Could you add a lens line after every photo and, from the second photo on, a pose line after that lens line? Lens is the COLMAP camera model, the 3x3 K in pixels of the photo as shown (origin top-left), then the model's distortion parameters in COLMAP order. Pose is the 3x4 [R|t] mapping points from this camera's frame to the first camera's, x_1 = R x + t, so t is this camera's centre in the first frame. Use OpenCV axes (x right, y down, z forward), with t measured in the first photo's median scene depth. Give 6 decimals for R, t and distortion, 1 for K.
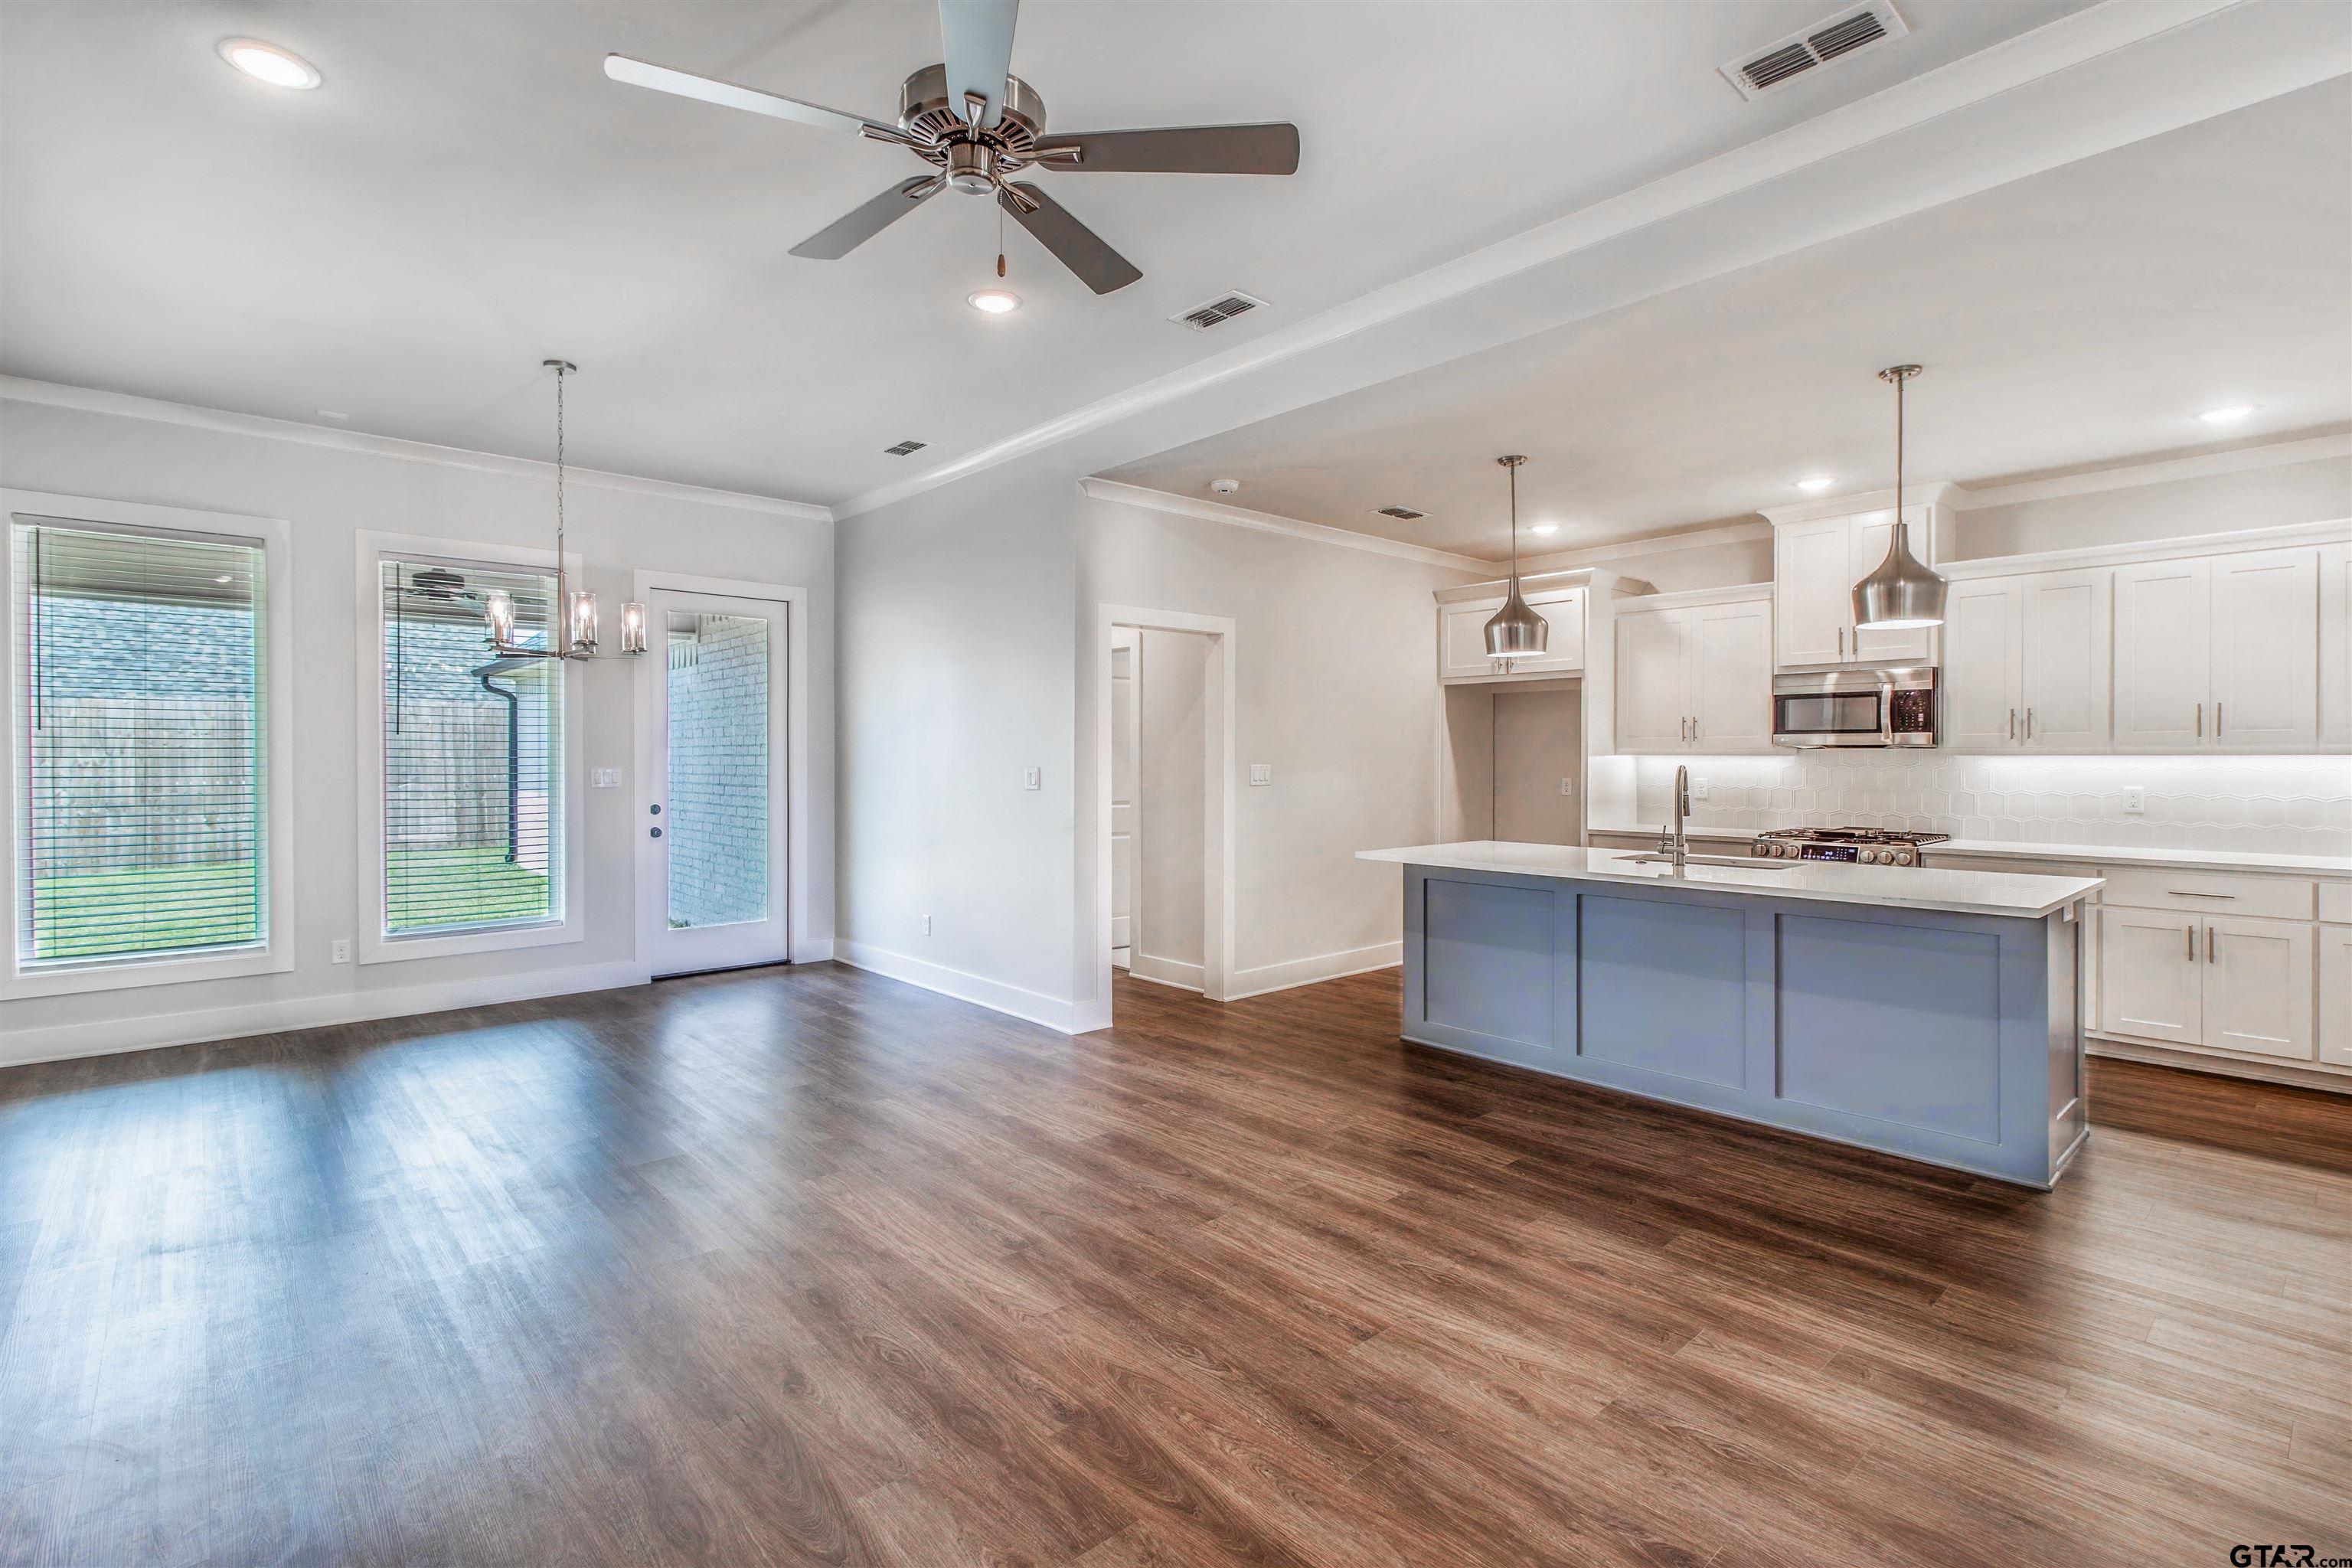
lens RADIAL K [[1099.1, 0, 1169.7], [0, 1099.1, 766.4], [0, 0, 1]] dist [0.000365, 0.001165]
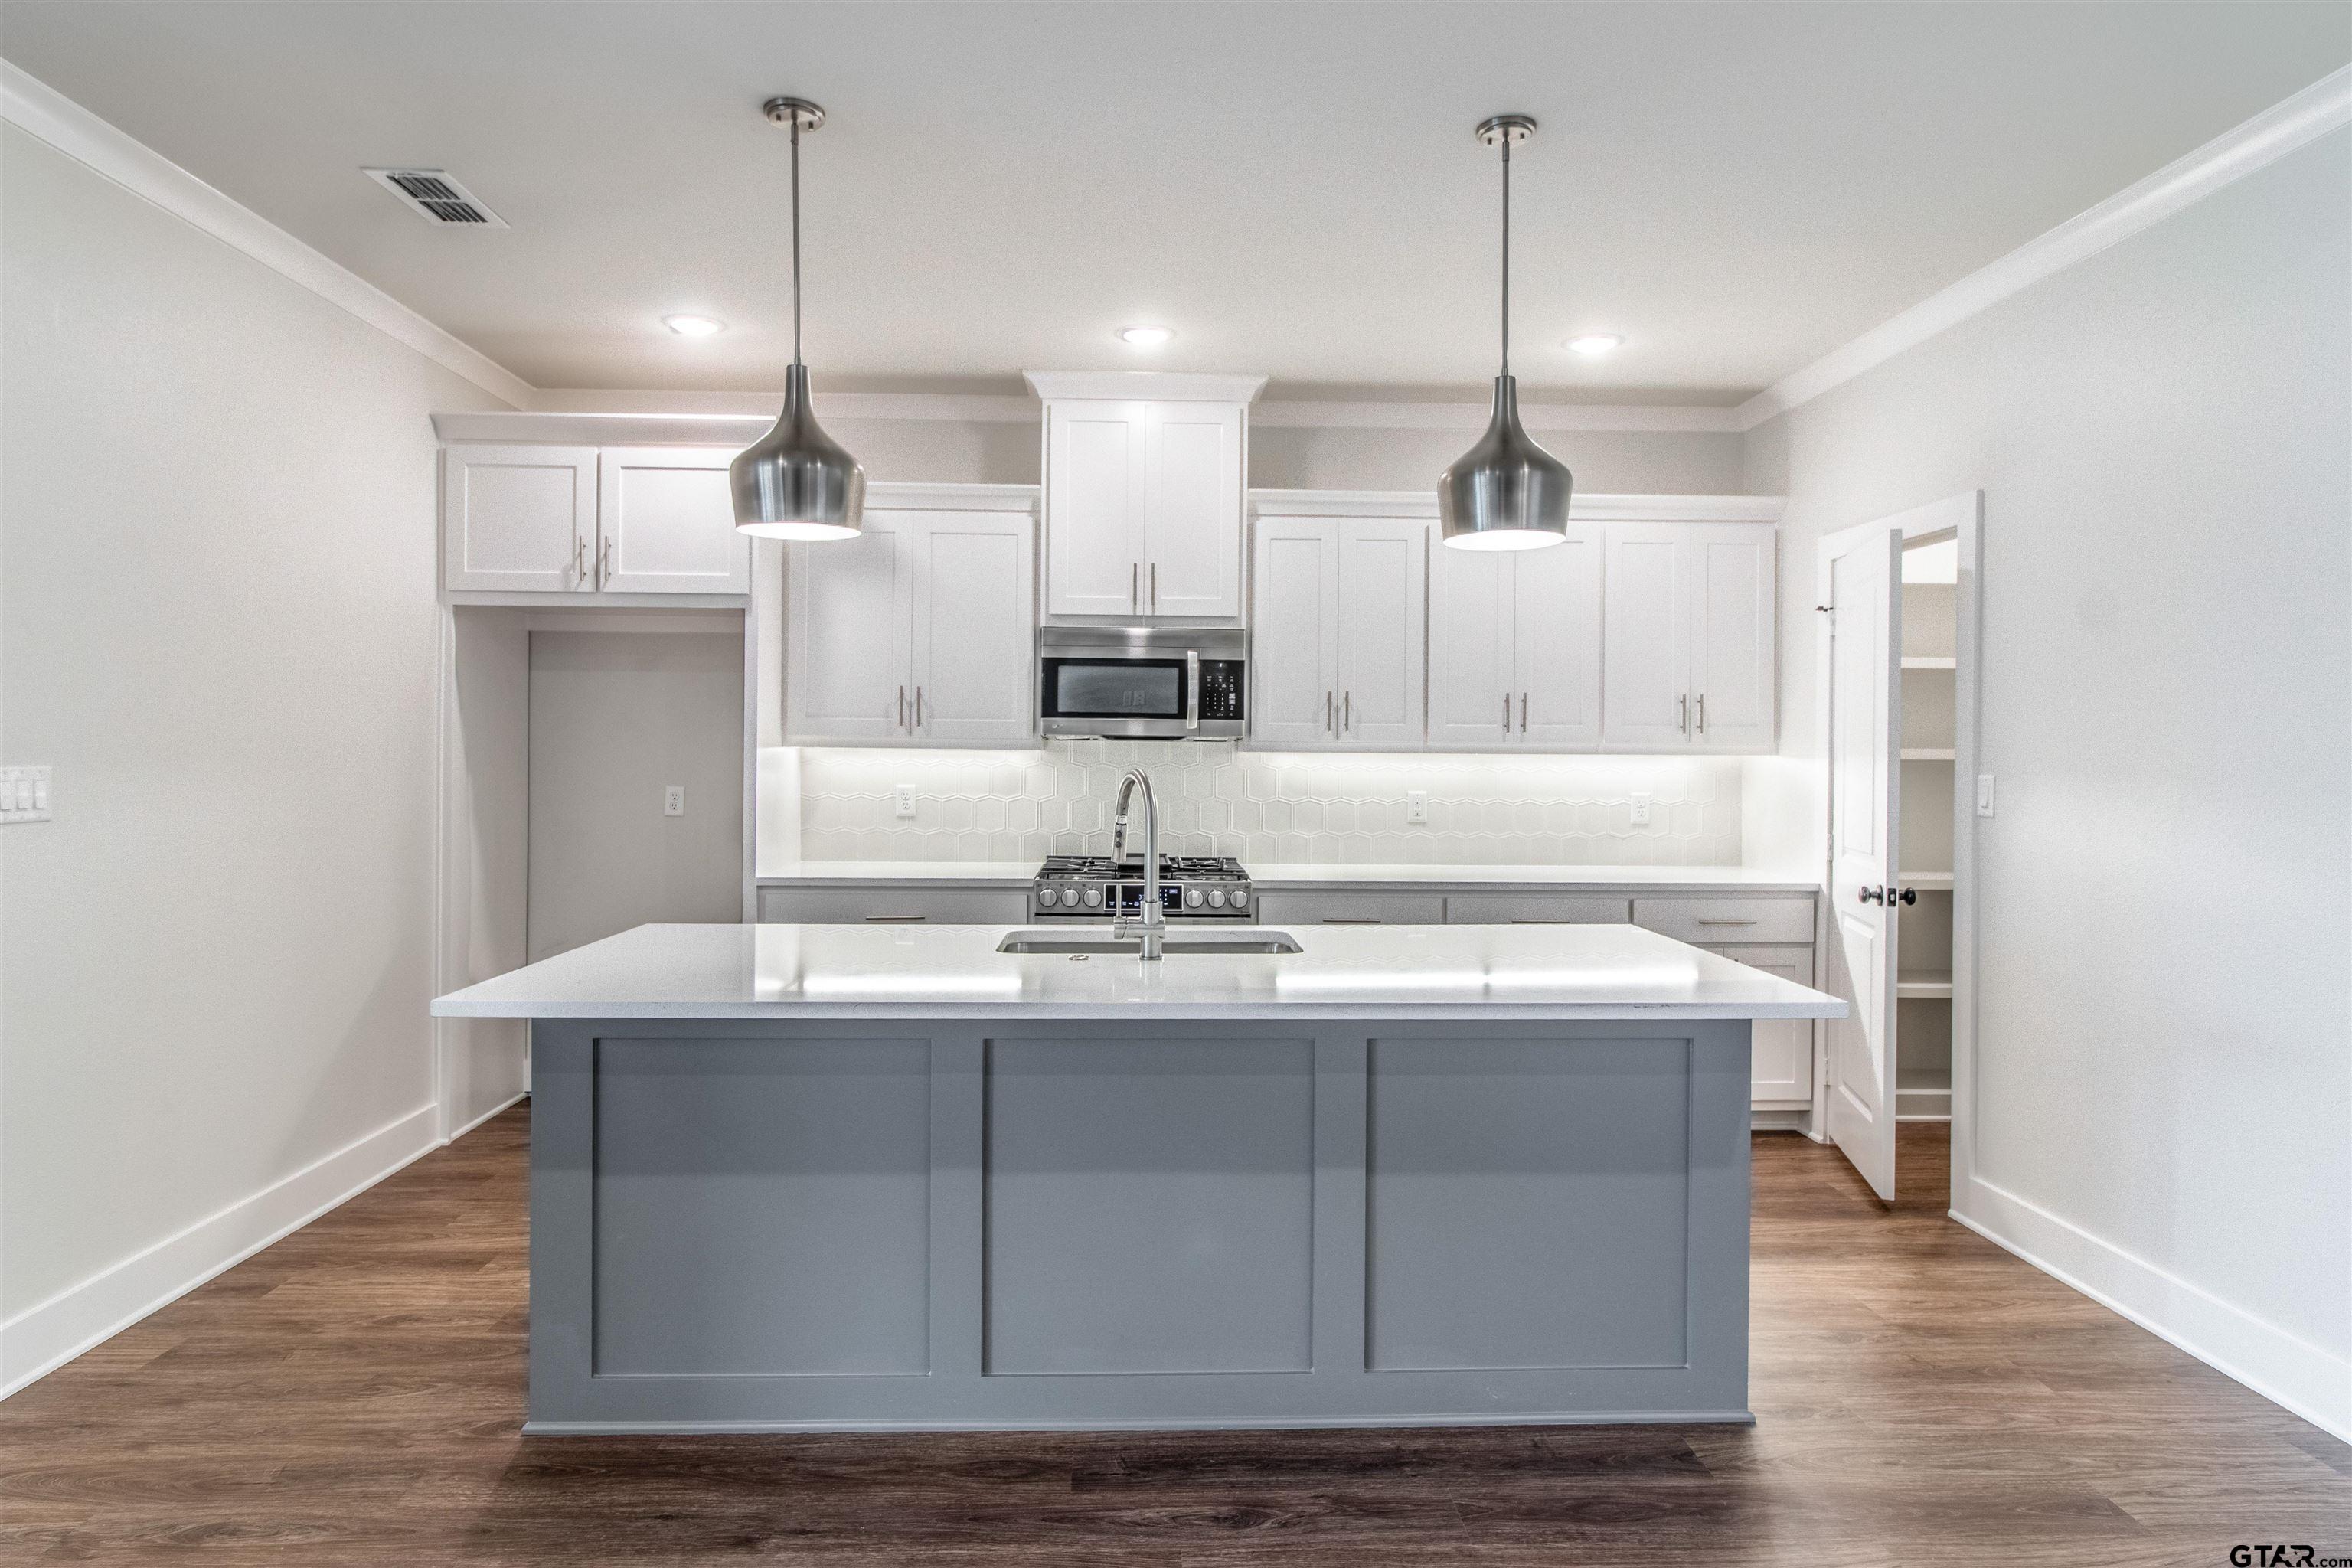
lens RADIAL K [[1345.1, 0, 1173.6], [0, 1345.1, 774.2], [0, 0, 1]] dist [0.003186, 0.000228]
pose [[0.635873, -0.009506, 0.771735, -0.022710], [0.000201, 0.999926, 0.012151, -0.005956], [-0.771794, -0.007572, 0.635828, 0.468046]]
